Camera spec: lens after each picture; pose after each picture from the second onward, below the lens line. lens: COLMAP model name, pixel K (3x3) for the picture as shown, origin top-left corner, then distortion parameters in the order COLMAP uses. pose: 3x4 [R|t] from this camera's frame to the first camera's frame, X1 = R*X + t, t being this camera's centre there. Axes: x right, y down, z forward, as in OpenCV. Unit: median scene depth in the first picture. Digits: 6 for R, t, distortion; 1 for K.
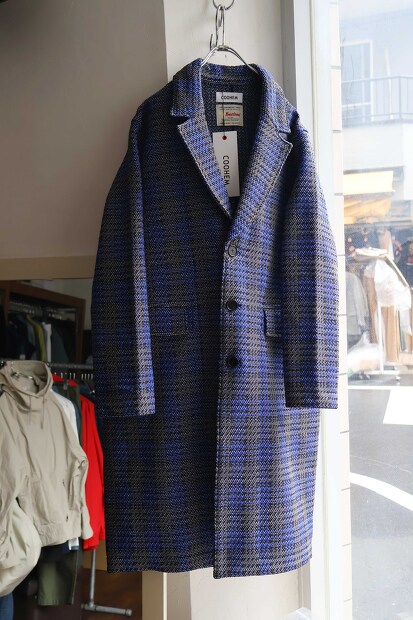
lens RADIAL K [[644.7, 0, 200.7], [0, 644.7, 311.2], [0, 0, 1]] dist [-0.009302, 0.000000]
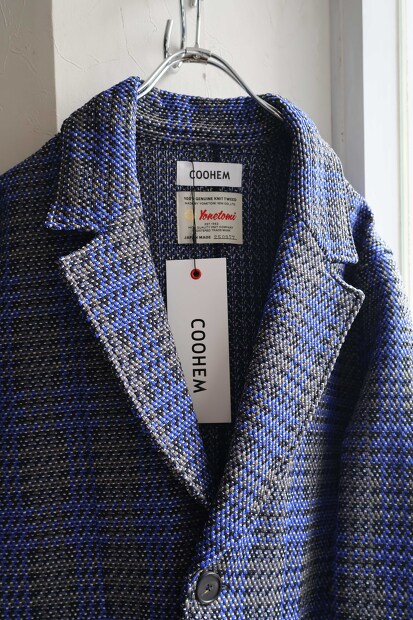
lens RADIAL K [[644.7, 0, 206.2], [0, 644.7, 307.6], [0, 0, 1]] dist [-0.009302, 0.000000]
pose [[0.999770, 0.017684, 0.012151, 0.039317], [-0.017080, 0.998693, -0.048173, -0.230612], [-0.012987, 0.047954, 0.998765, 0.603640]]
